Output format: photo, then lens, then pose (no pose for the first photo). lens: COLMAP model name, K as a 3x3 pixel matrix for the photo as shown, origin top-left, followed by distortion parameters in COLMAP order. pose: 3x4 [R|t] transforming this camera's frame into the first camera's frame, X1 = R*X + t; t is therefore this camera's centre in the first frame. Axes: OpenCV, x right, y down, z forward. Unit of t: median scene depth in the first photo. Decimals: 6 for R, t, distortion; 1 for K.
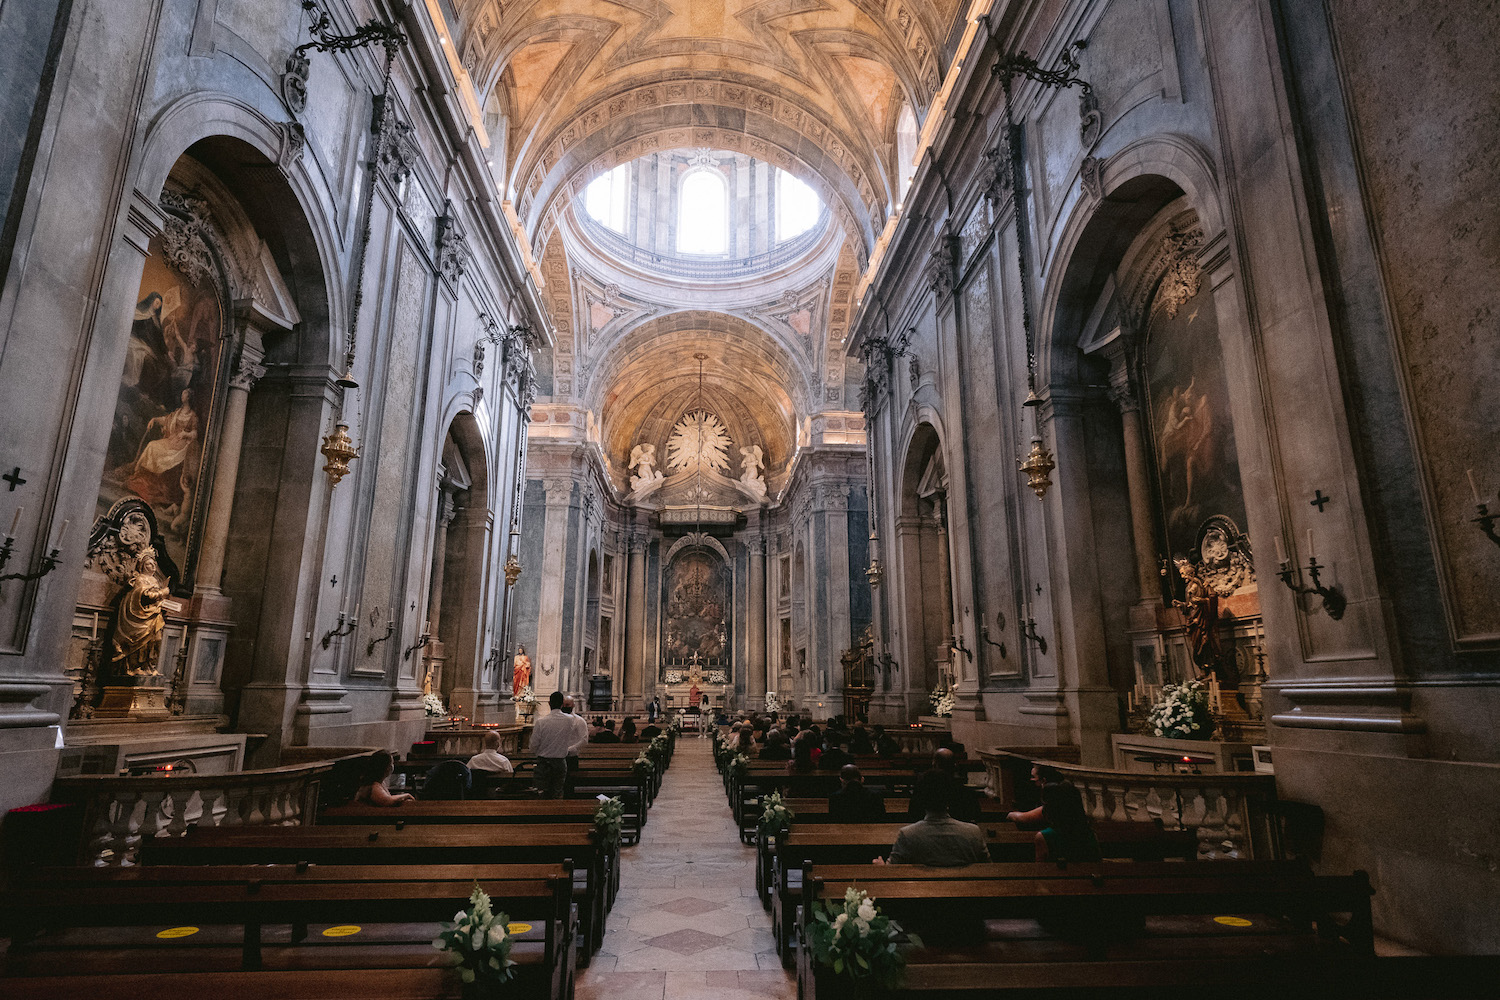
lens RADIAL K [[861.9, 0, 750.0], [0, 861.9, 500.0], [0, 0, 1]] dist [0.085711, 0.000043]
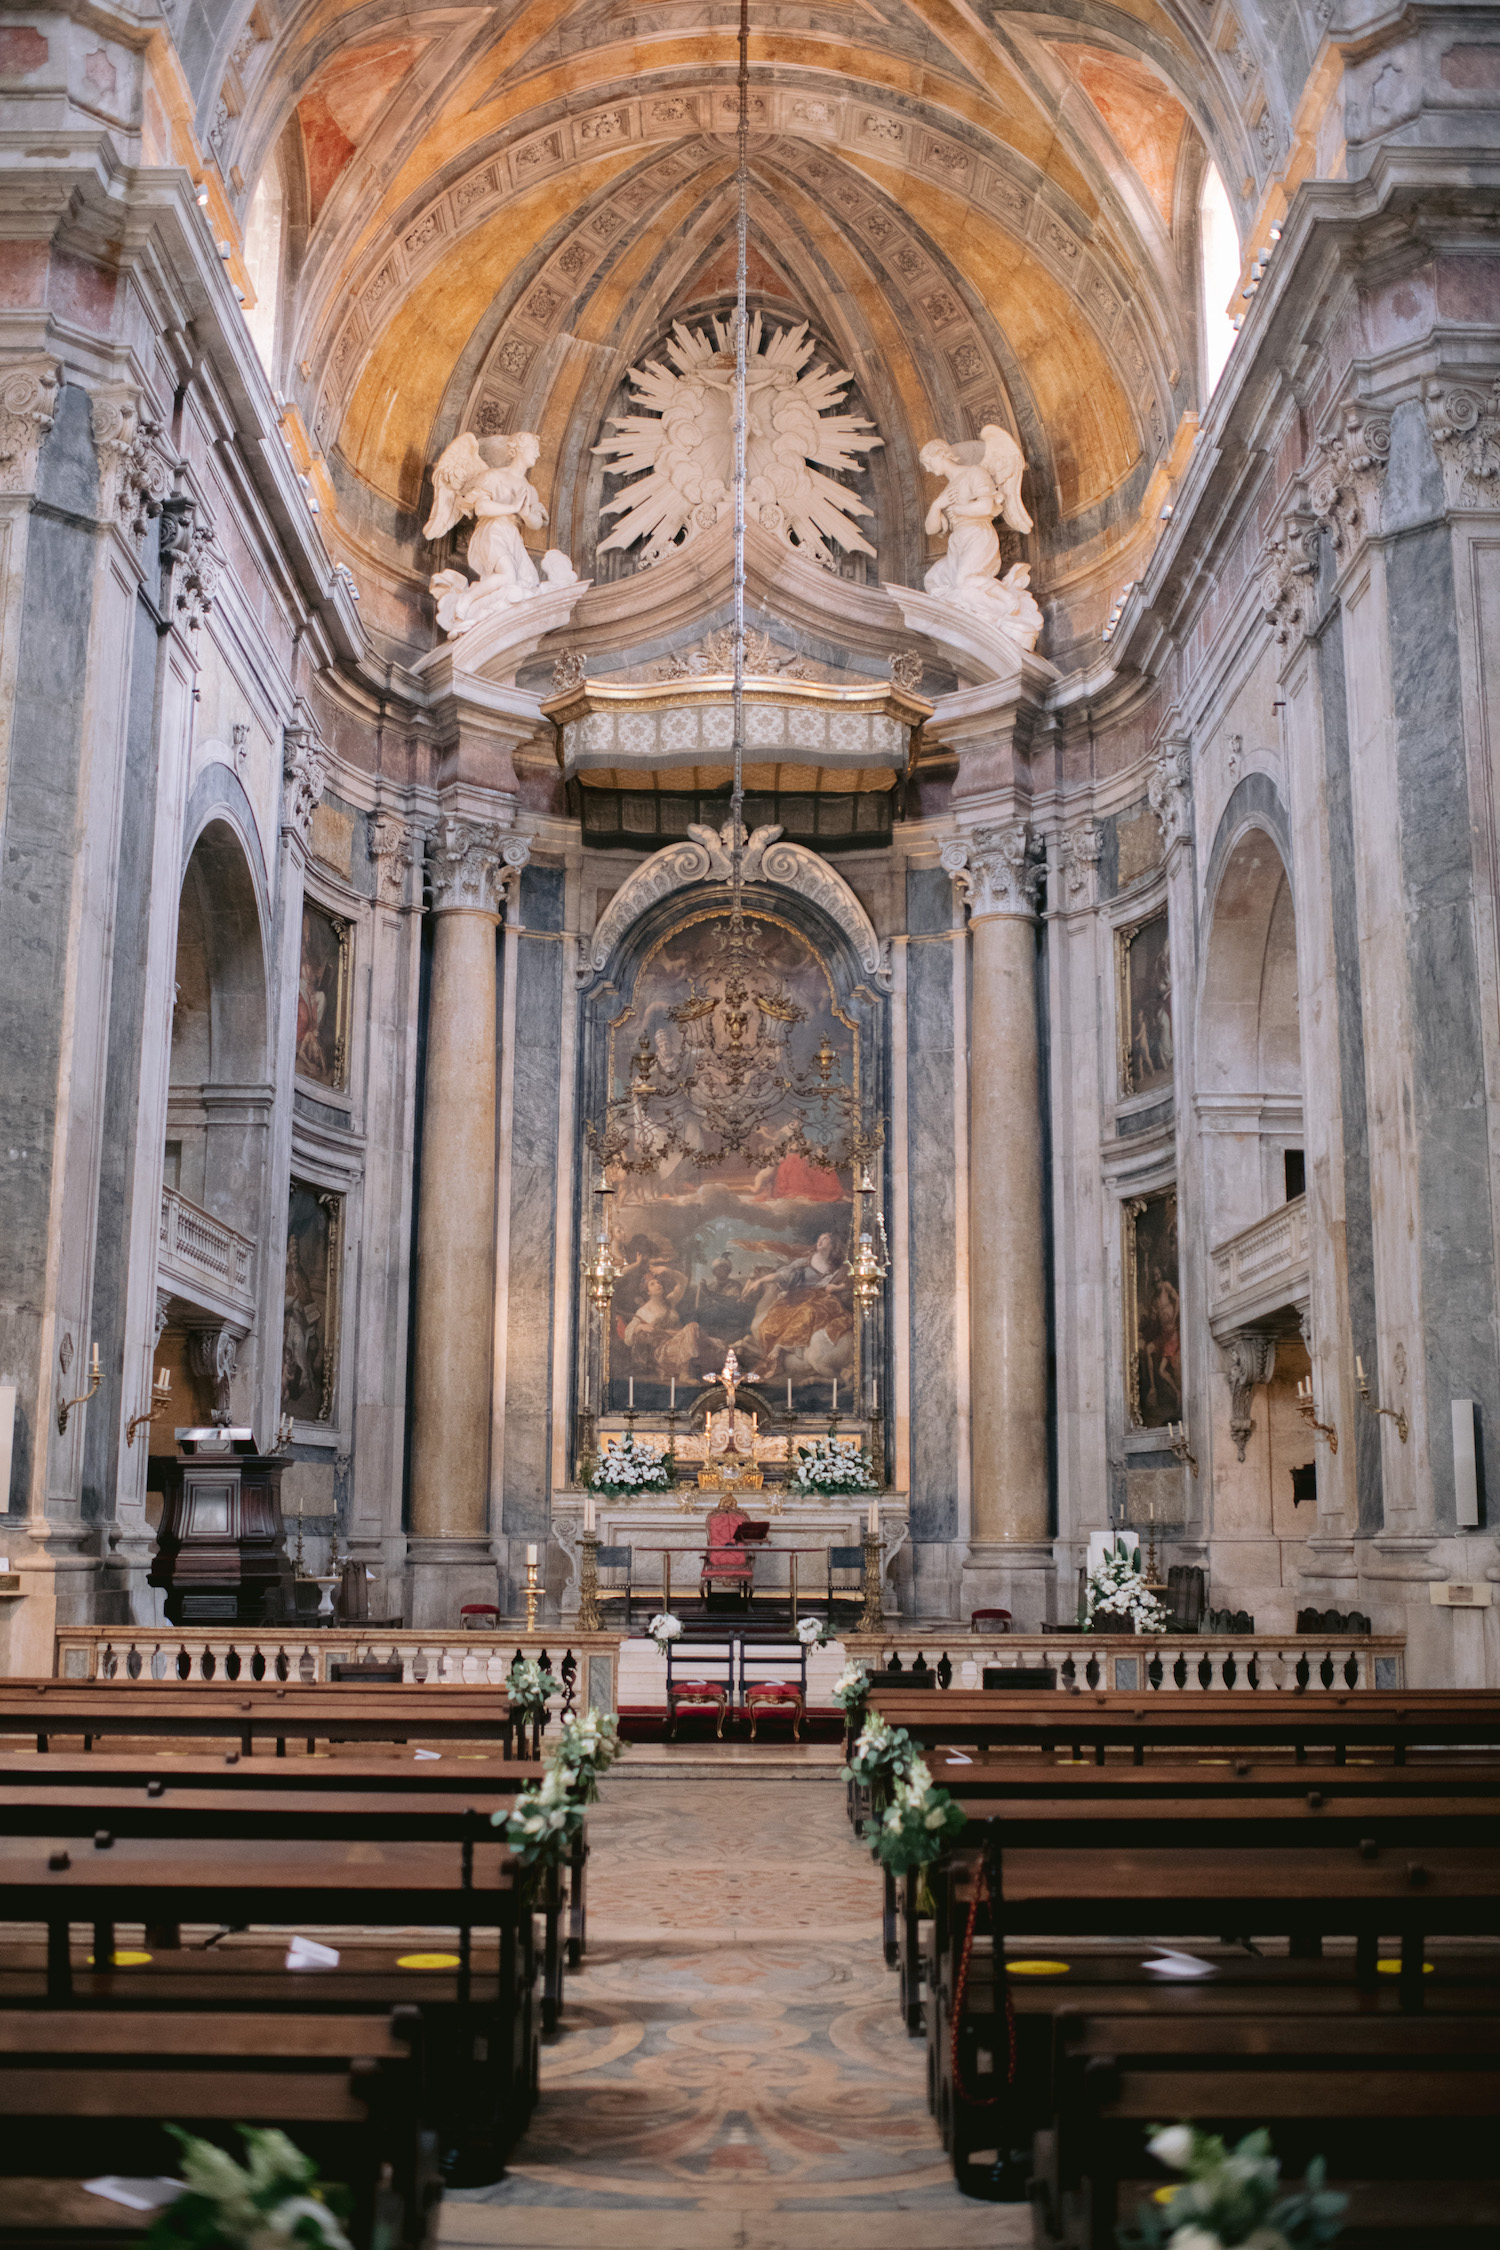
lens RADIAL K [[2210.4, 0, 750.0], [0, 2210.4, 1125.0], [0, 0, 1]] dist [-0.144252, 0.154512]
pose [[0.998662, -0.005963, -0.051366, -0.028100], [0.007826, 0.999316, 0.036135, 0.096122], [0.051115, -0.036489, 0.998026, 0.433171]]
